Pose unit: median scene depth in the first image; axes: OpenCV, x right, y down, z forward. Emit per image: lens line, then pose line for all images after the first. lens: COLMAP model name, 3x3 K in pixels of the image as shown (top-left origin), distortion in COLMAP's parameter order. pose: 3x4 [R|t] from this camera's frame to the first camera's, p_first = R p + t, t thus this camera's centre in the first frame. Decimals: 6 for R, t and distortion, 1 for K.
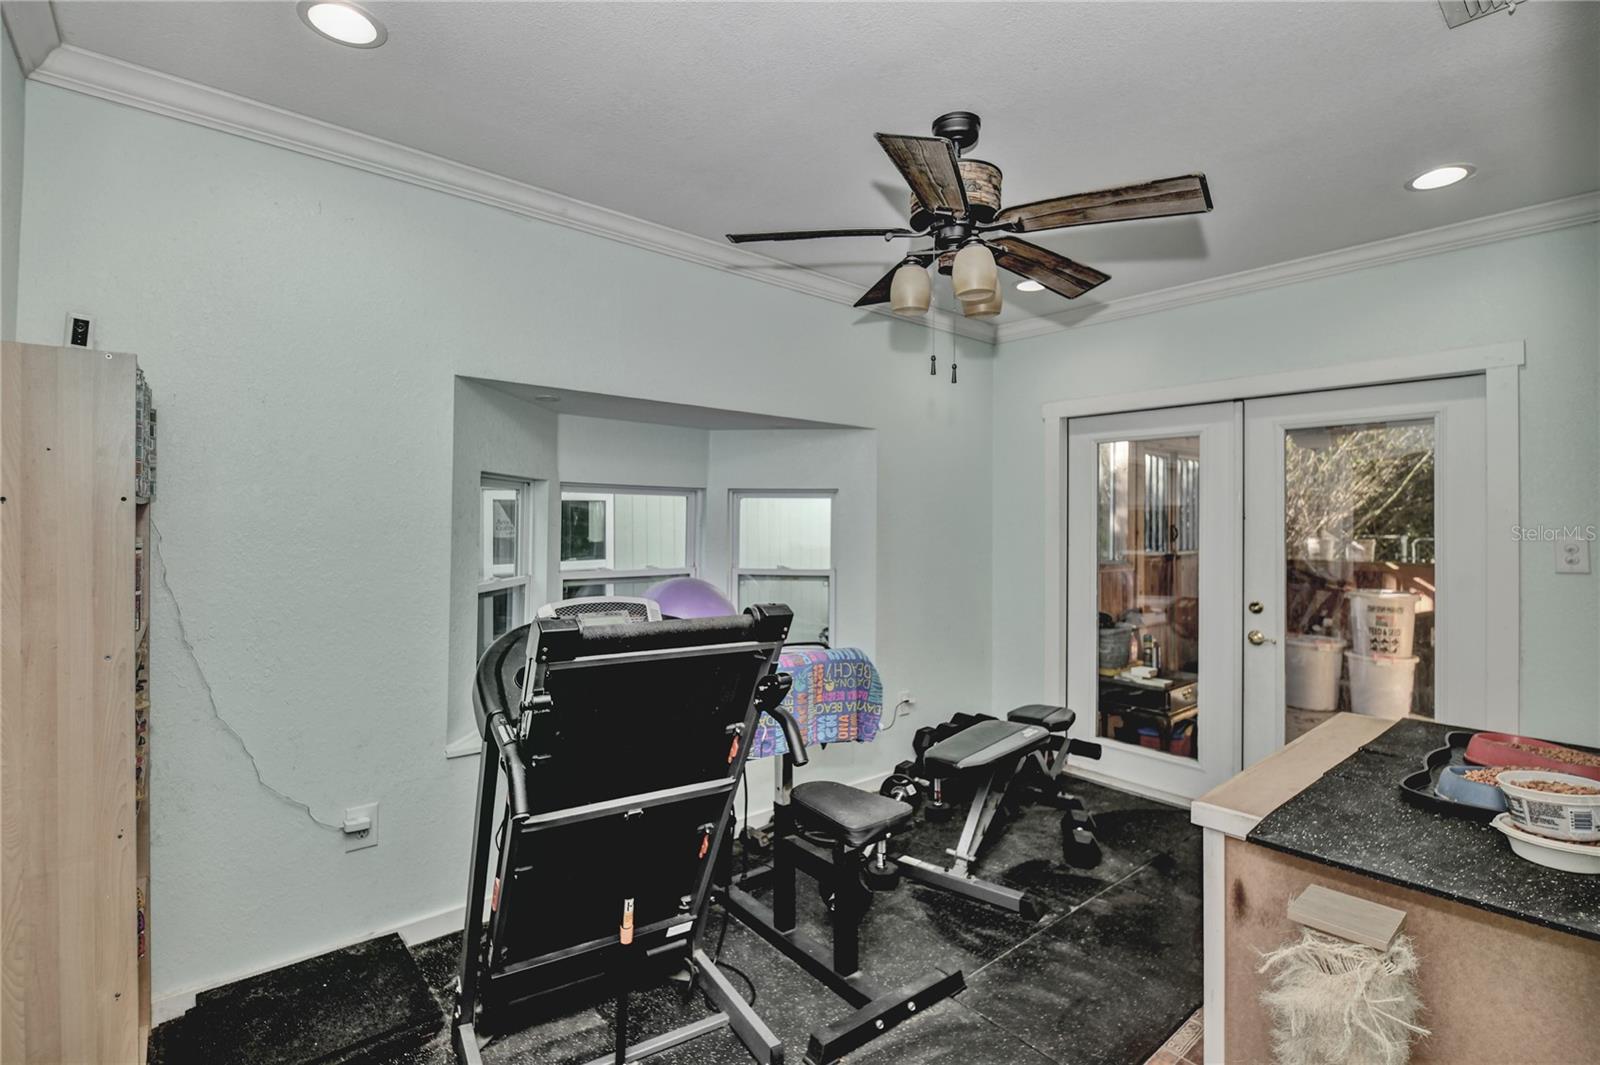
lens RADIAL K [[717.3, 0, 801.9], [0, 717.3, 494.0], [0, 0, 1]] dist [-0.001282, -0.004464]
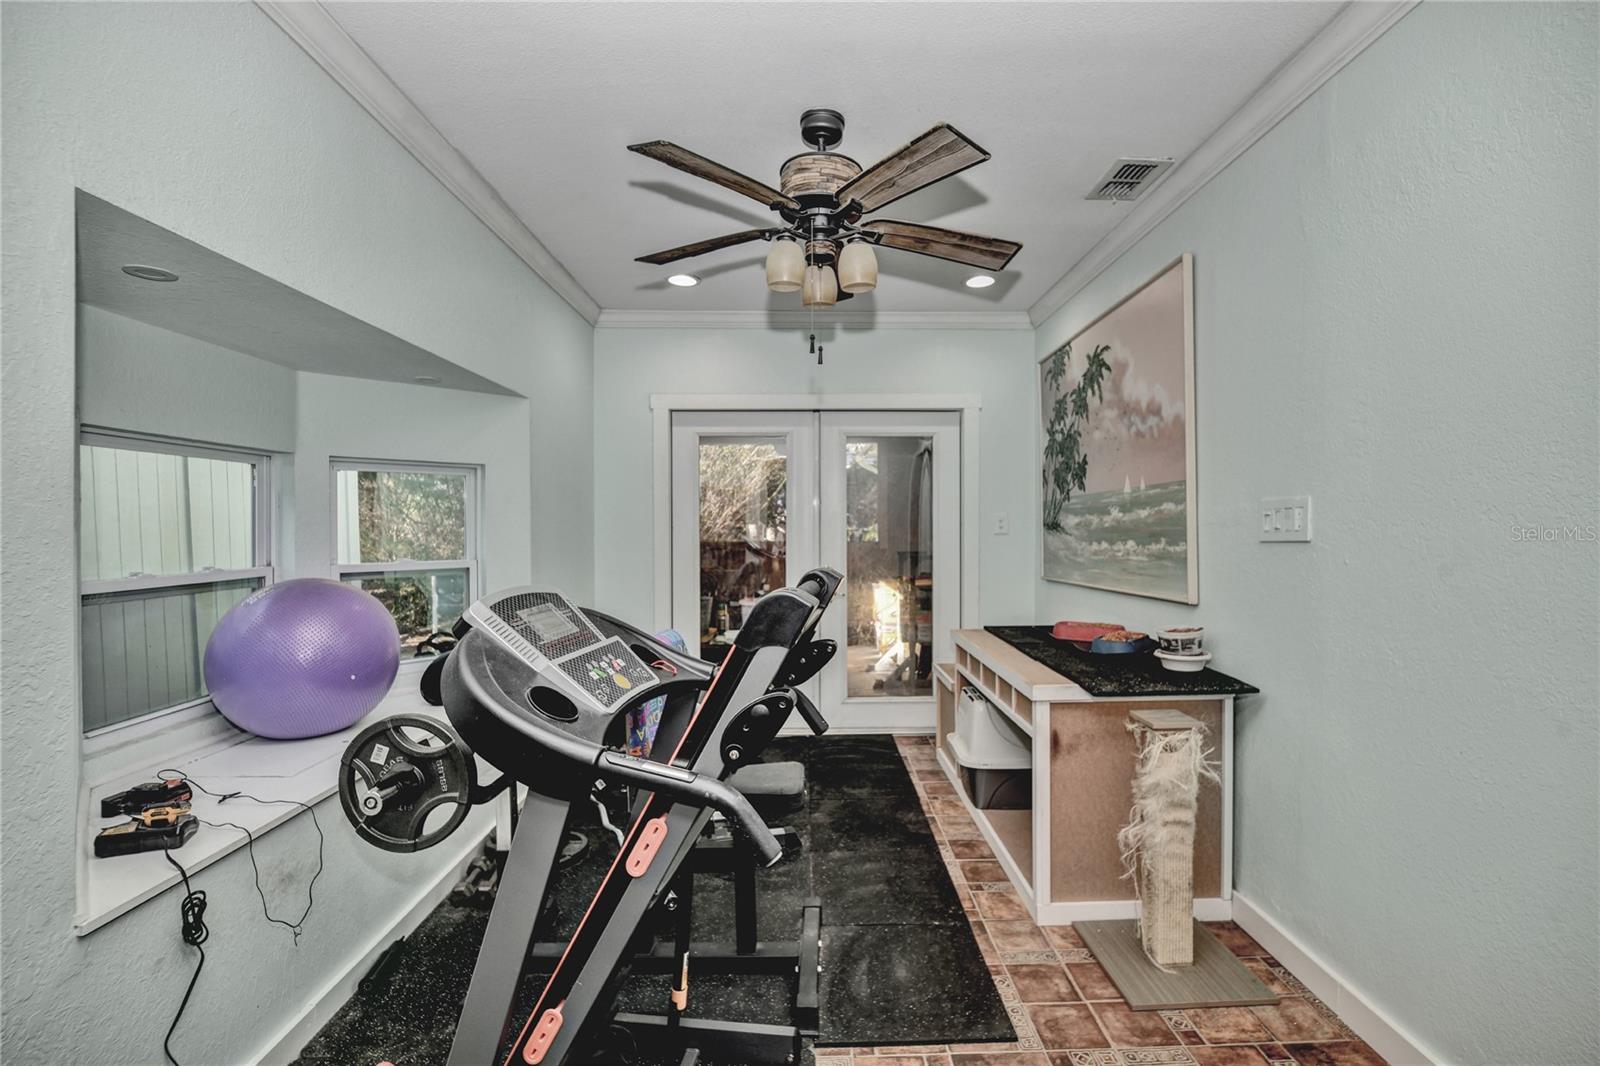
lens RADIAL K [[701.1, 0, 797.6], [0, 701.1, 516.7], [0, 0, 1]] dist [-0.009552, -0.000733]
pose [[0.648799, -0.002670, 0.760955, -0.371528], [-0.022691, 0.999481, 0.022853, 0.030655], [-0.760622, -0.032094, 0.648402, 0.206760]]
